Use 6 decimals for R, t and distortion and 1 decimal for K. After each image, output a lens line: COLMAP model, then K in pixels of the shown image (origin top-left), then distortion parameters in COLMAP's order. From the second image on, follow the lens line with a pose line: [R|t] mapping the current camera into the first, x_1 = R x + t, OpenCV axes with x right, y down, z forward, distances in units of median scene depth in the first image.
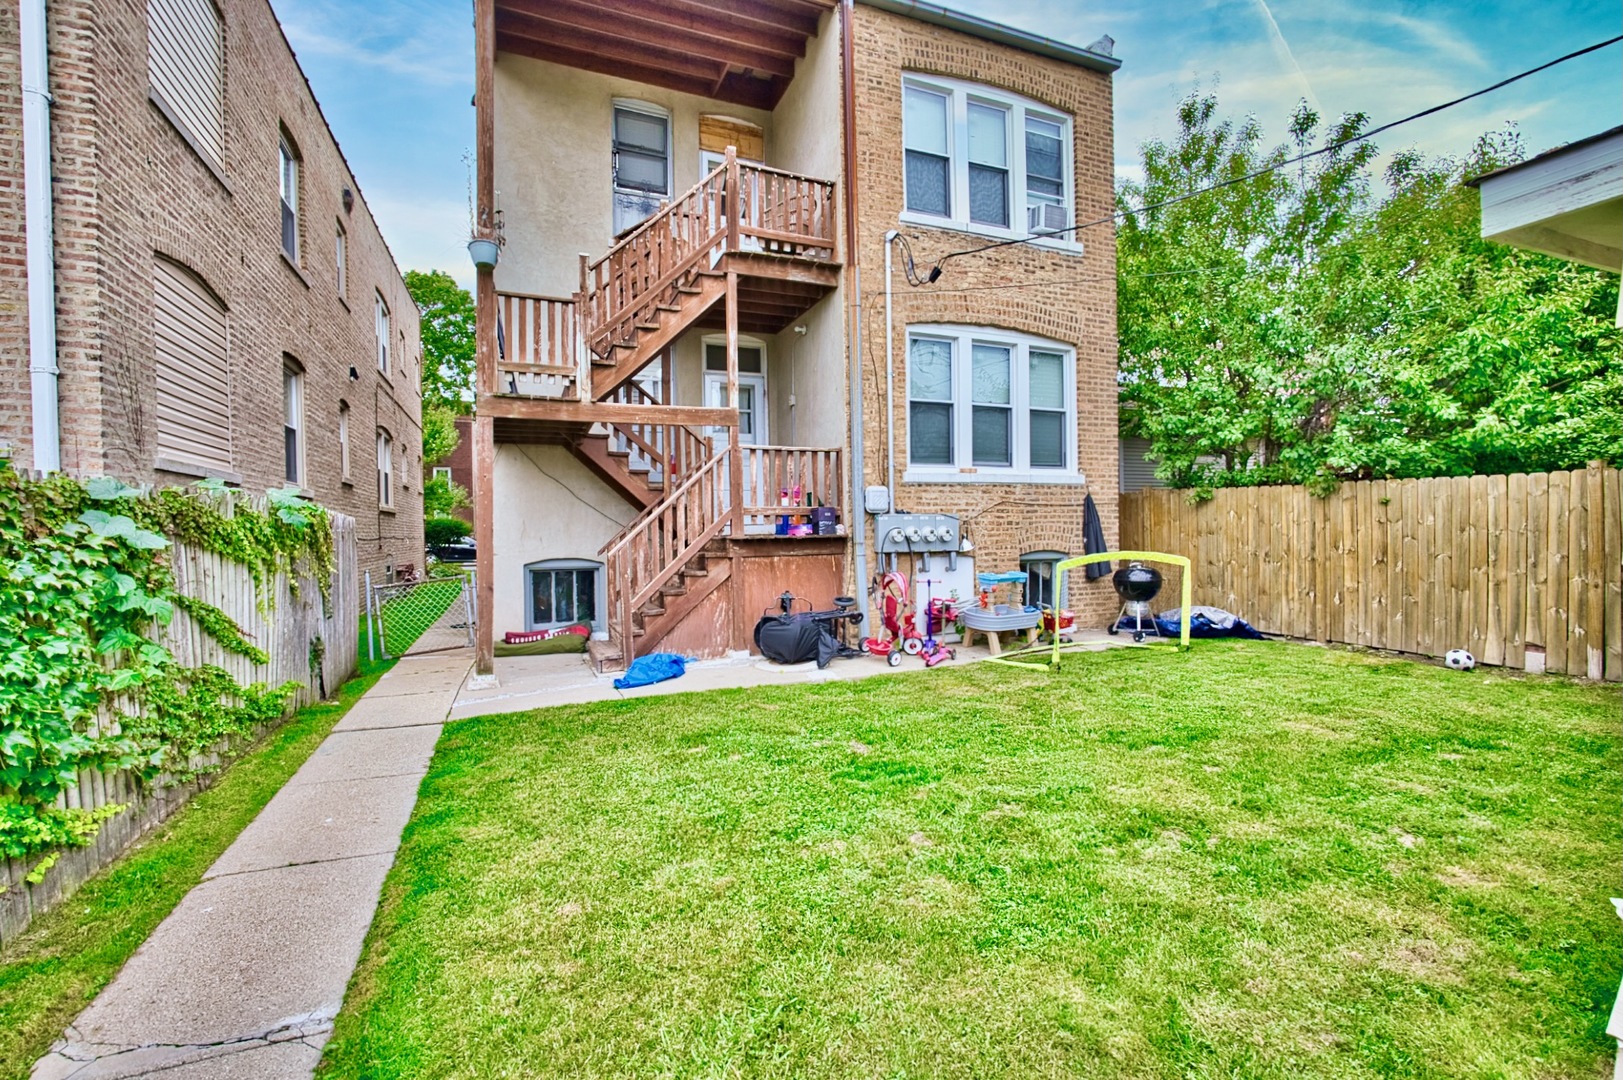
lens RADIAL K [[706.0, 0, 810.0], [0, 706.0, 540.2], [0, 0, 1]] dist [-0.023217, 0.006483]
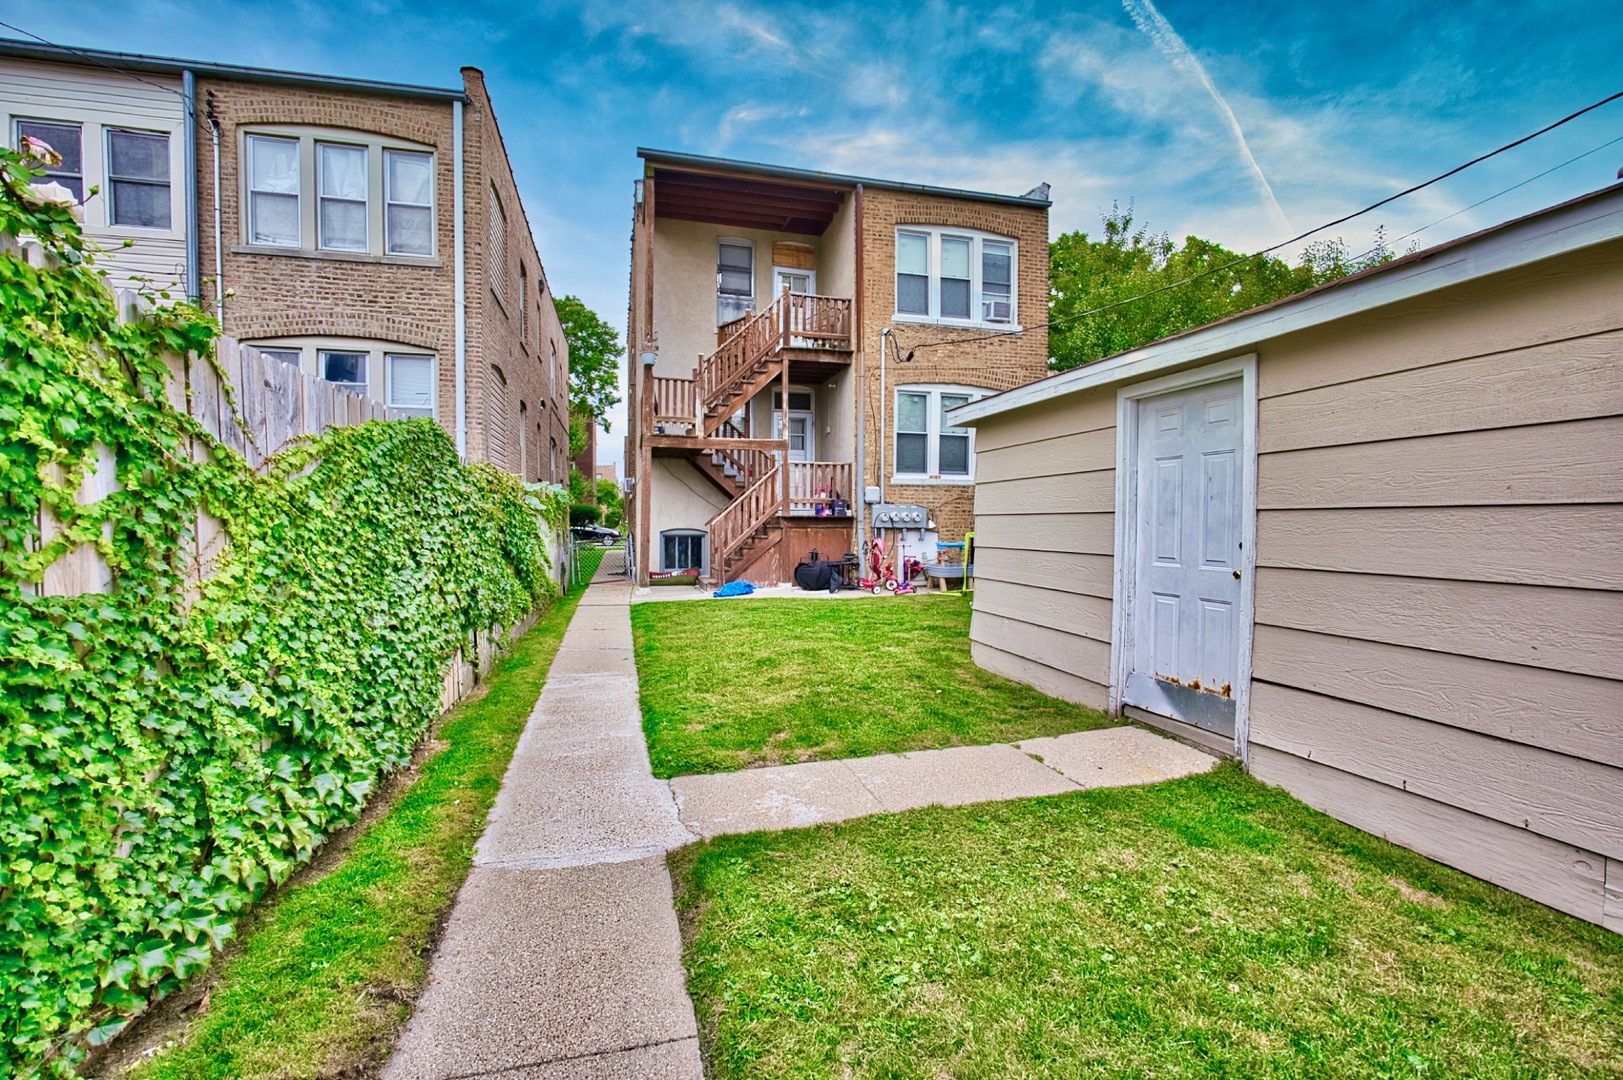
lens RADIAL K [[706.0, 0, 810.0], [0, 706.0, 540.2], [0, 0, 1]] dist [-0.023217, 0.006483]
pose [[0.991393, 0.021873, -0.129077, 0.162462], [-0.020541, 0.999721, 0.011644, 0.030556], [0.129295, -0.008893, 0.991566, -0.626789]]
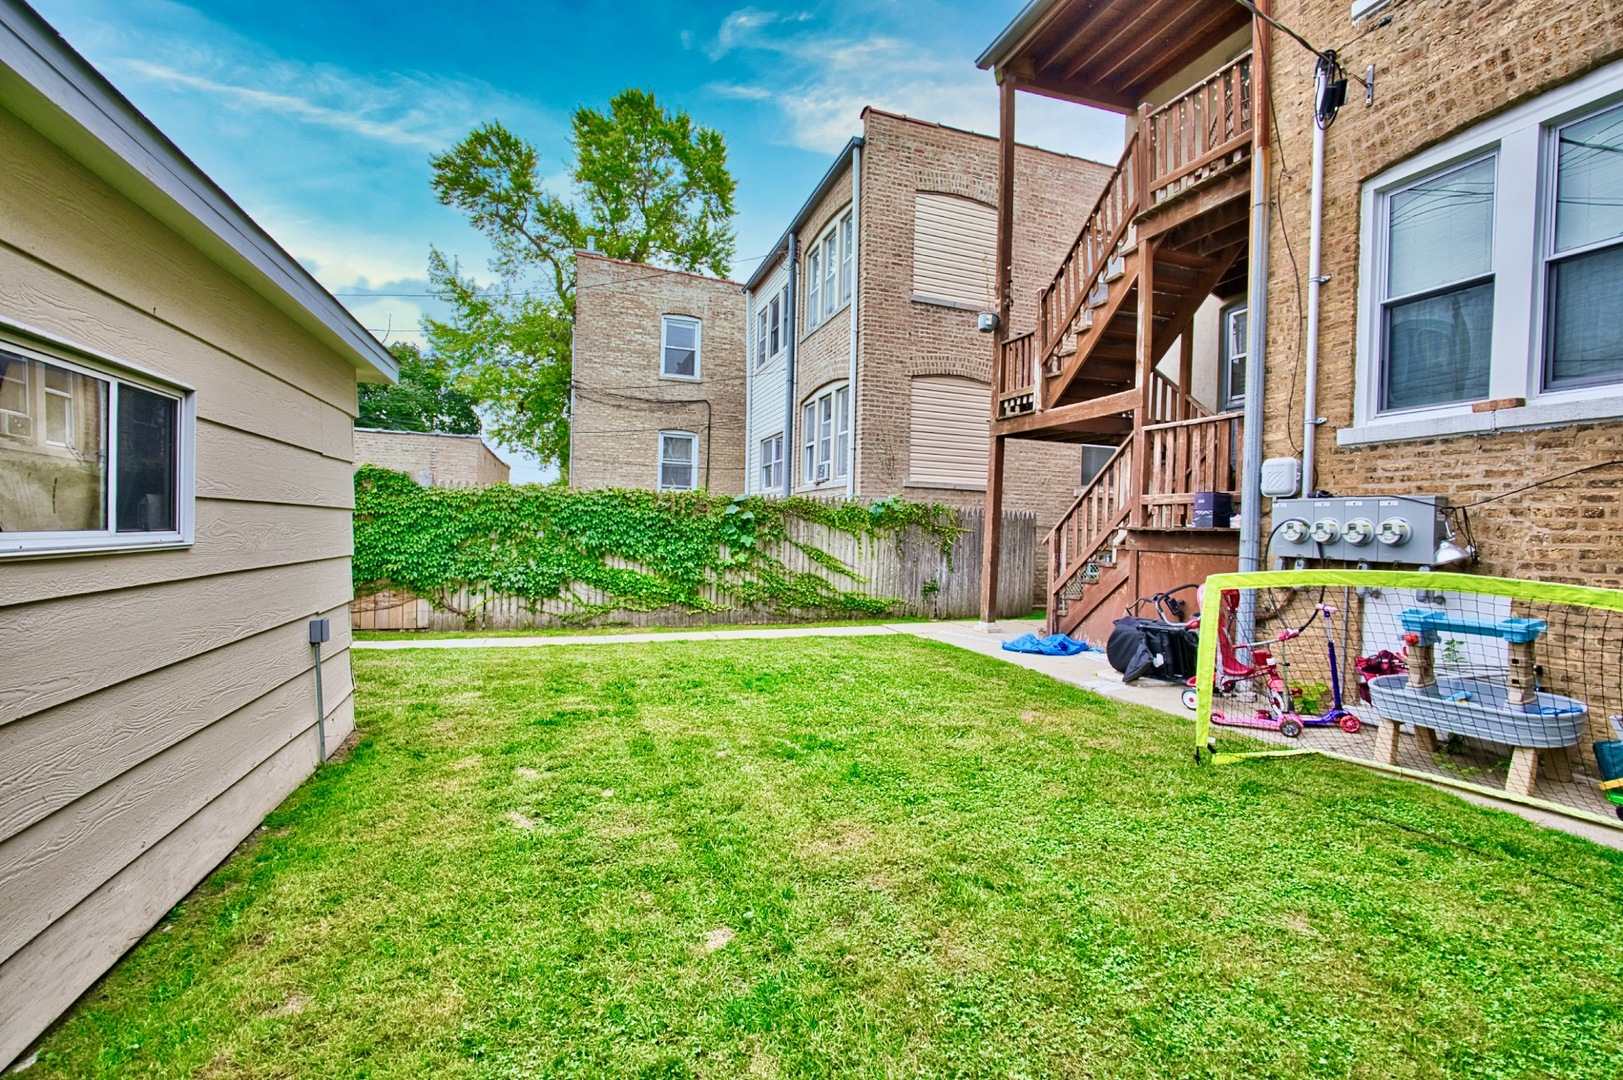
lens RADIAL K [[706.0, 0, 810.0], [0, 706.0, 540.2], [0, 0, 1]] dist [-0.023217, 0.006483]
pose [[-0.035458, 0.030877, -0.998894, 0.770130], [-0.044704, 0.998473, 0.032451, 0.000664], [0.998371, 0.045806, -0.034024, 0.573664]]
